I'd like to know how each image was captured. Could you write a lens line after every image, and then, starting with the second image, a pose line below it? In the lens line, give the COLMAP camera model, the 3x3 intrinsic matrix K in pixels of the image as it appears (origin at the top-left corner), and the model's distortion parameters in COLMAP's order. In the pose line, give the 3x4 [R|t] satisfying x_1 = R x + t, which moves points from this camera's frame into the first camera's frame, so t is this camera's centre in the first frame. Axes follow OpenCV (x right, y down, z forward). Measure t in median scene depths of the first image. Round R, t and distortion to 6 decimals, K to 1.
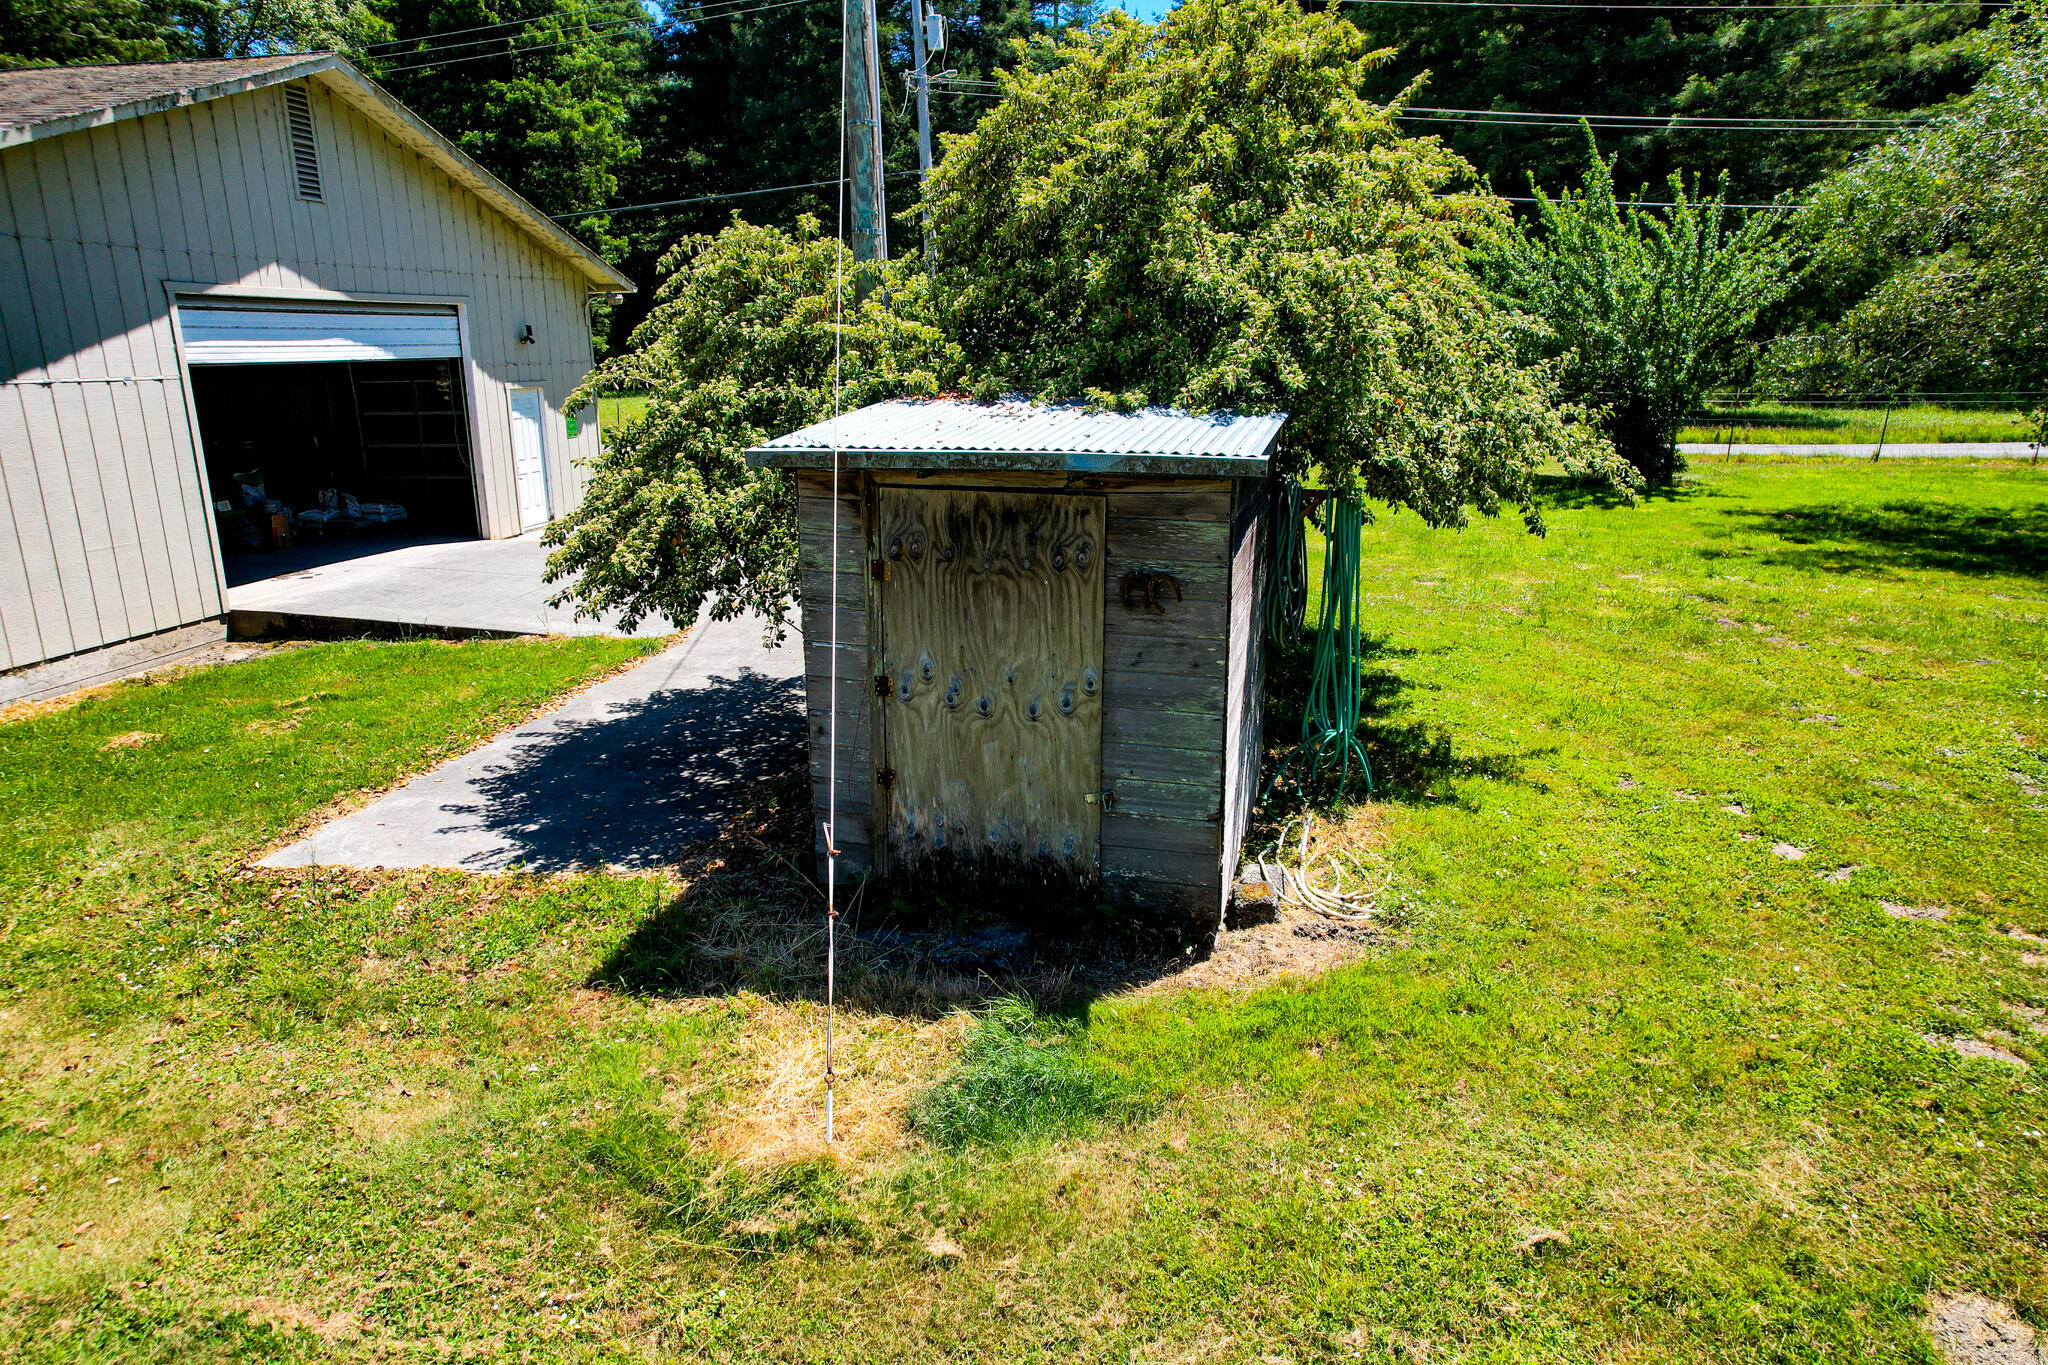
lens RADIAL K [[1287.6, 0, 1032.9], [0, 1287.6, 683.8], [0, 0, 1]] dist [-0.033964, 0.006879]
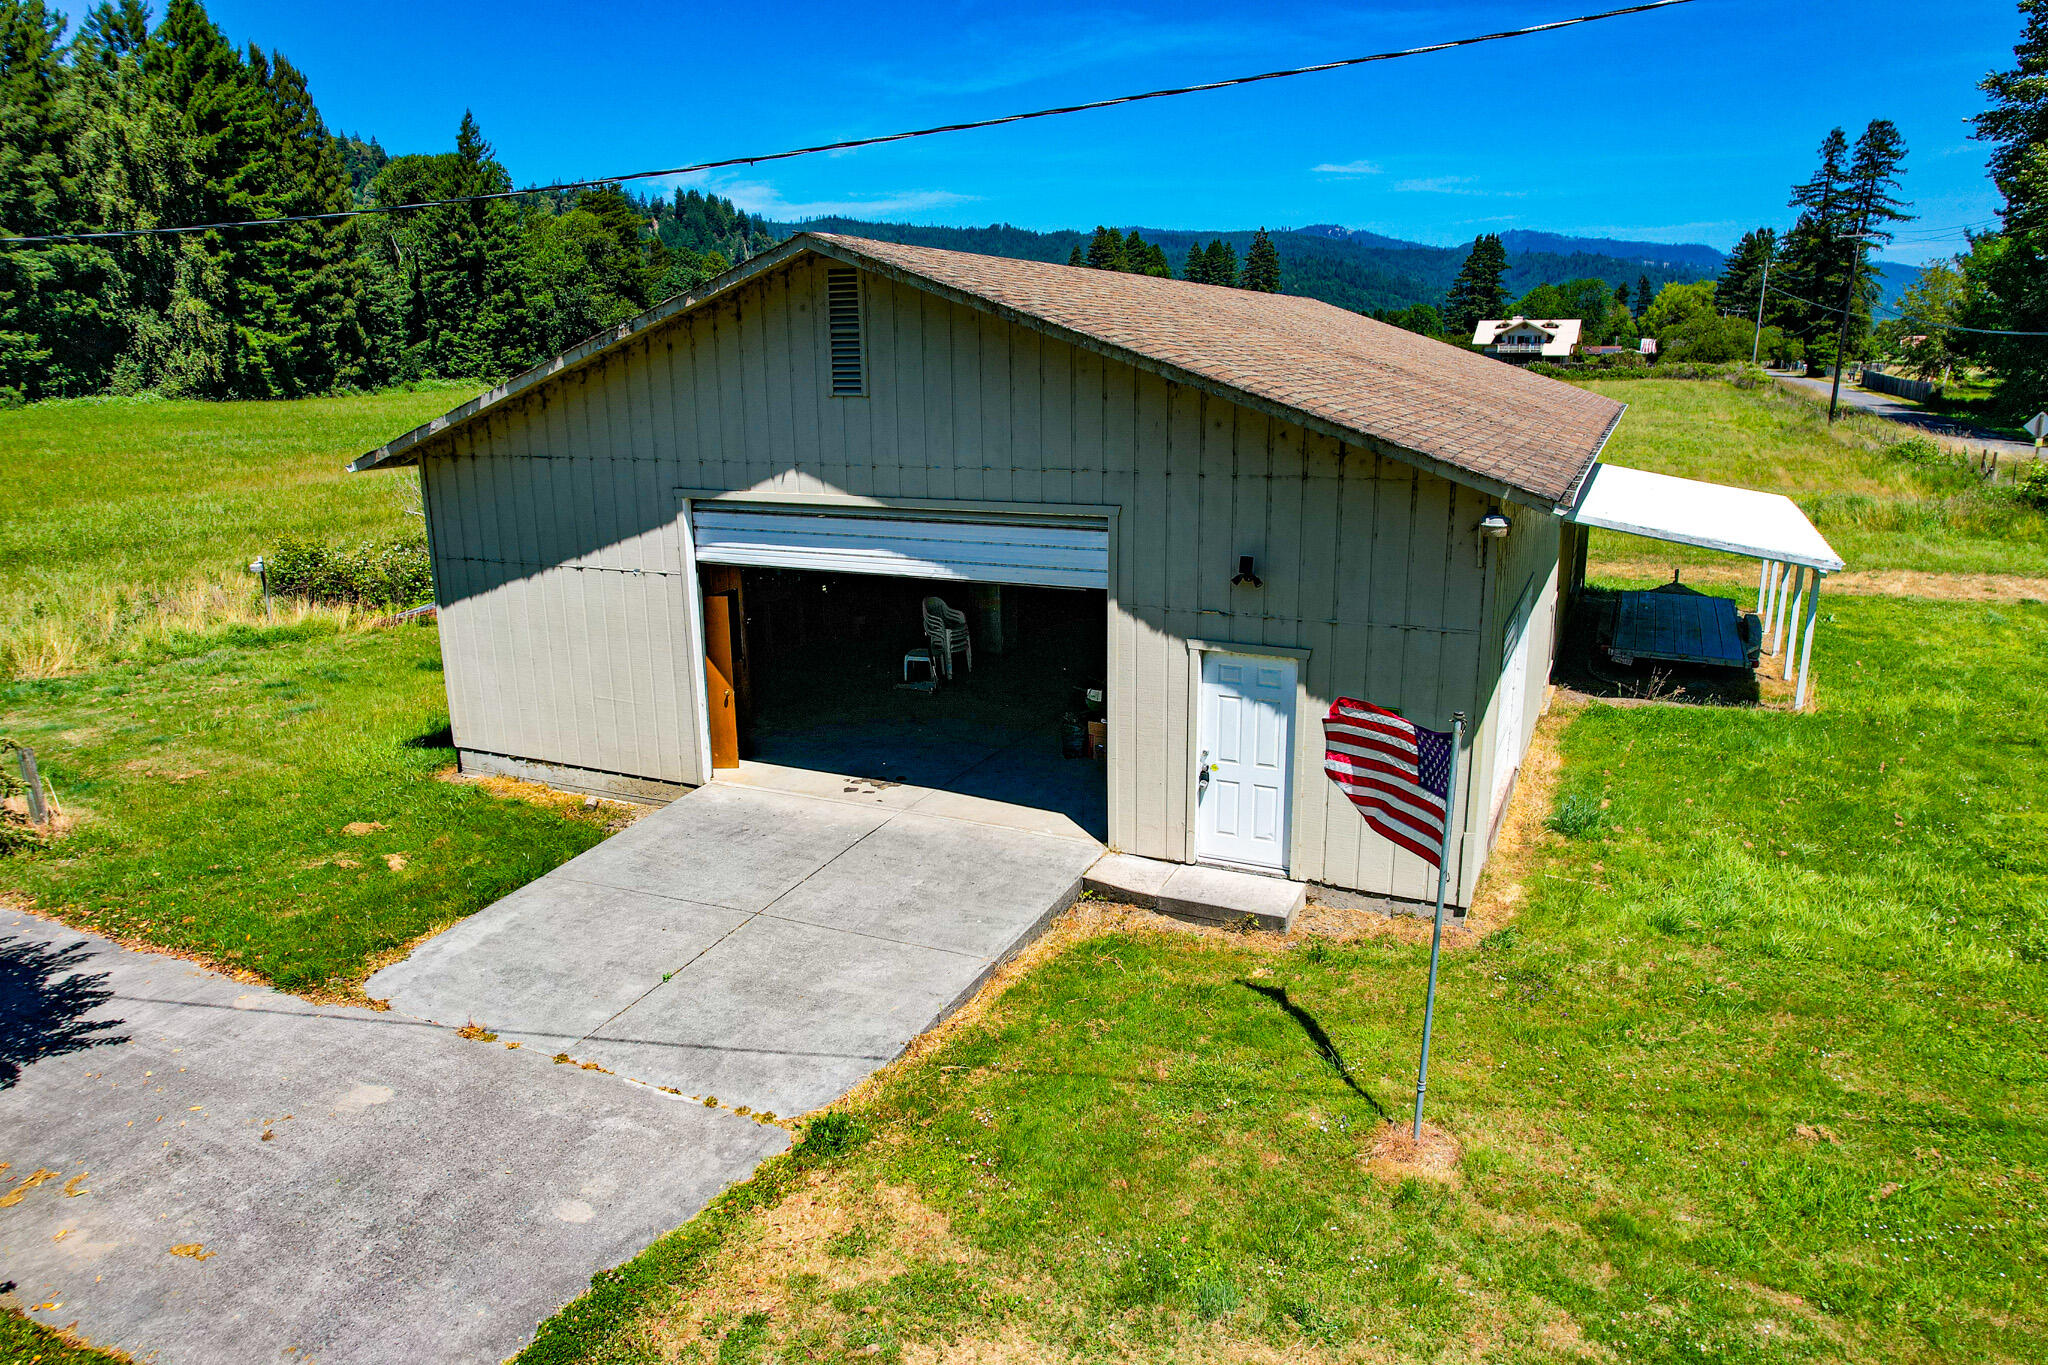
lens RADIAL K [[1287.6, 0, 1017.7], [0, 1287.6, 686.4], [0, 0, 1]] dist [-0.033964, 0.006879]
pose [[-0.258521, 0.243975, -0.934689, 0.210394], [-0.233698, 0.923044, 0.305573, -0.388186], [0.937311, 0.297432, -0.181610, 1.042791]]
